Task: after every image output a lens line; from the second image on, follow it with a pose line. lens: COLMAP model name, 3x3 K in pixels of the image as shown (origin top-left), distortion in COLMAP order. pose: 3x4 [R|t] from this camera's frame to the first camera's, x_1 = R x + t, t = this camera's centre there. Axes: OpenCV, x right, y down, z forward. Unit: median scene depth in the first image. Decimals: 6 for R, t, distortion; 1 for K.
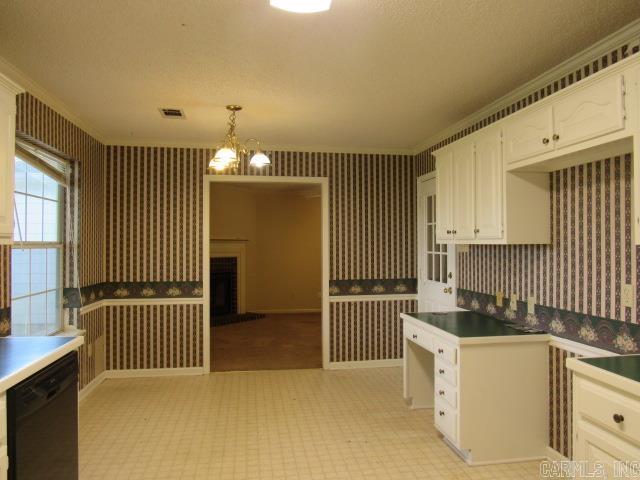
lens RADIAL K [[461.4, 0, 320.0], [0, 461.4, 240.0], [0, 0, 1]] dist [-0.028542, 0.005017]
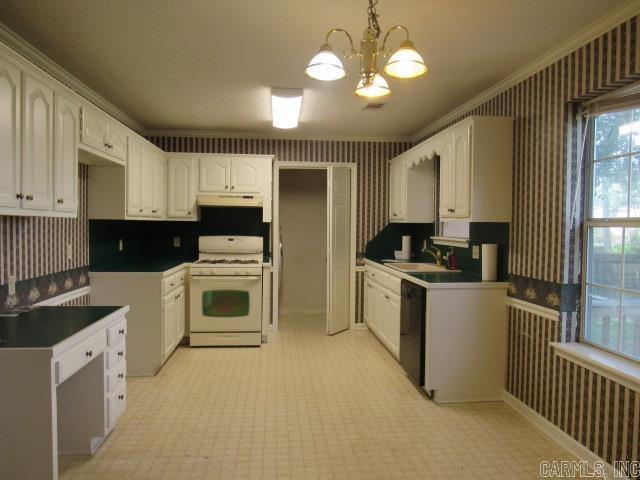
lens RADIAL K [[461.4, 0, 320.0], [0, 461.4, 240.0], [0, 0, 1]] dist [-0.028542, 0.005017]
pose [[-0.998439, -0.010991, 0.054764, -0.184540], [-0.009781, 0.999703, 0.022312, 0.028842], [-0.054993, 0.021742, -0.998250, 1.844564]]
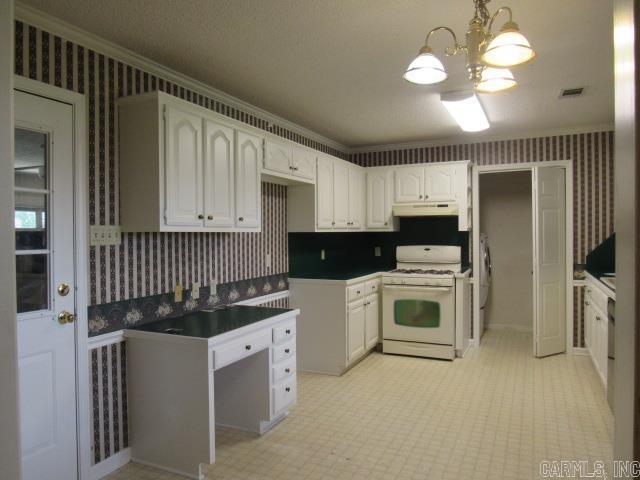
lens RADIAL K [[461.4, 0, 320.0], [0, 461.4, 240.0], [0, 0, 1]] dist [-0.028542, 0.005017]
pose [[-0.829198, 0.001750, 0.558953, -0.383607], [0.005870, 0.999967, 0.005577, 0.022706], [-0.558925, 0.007905, -0.829181, 1.781949]]
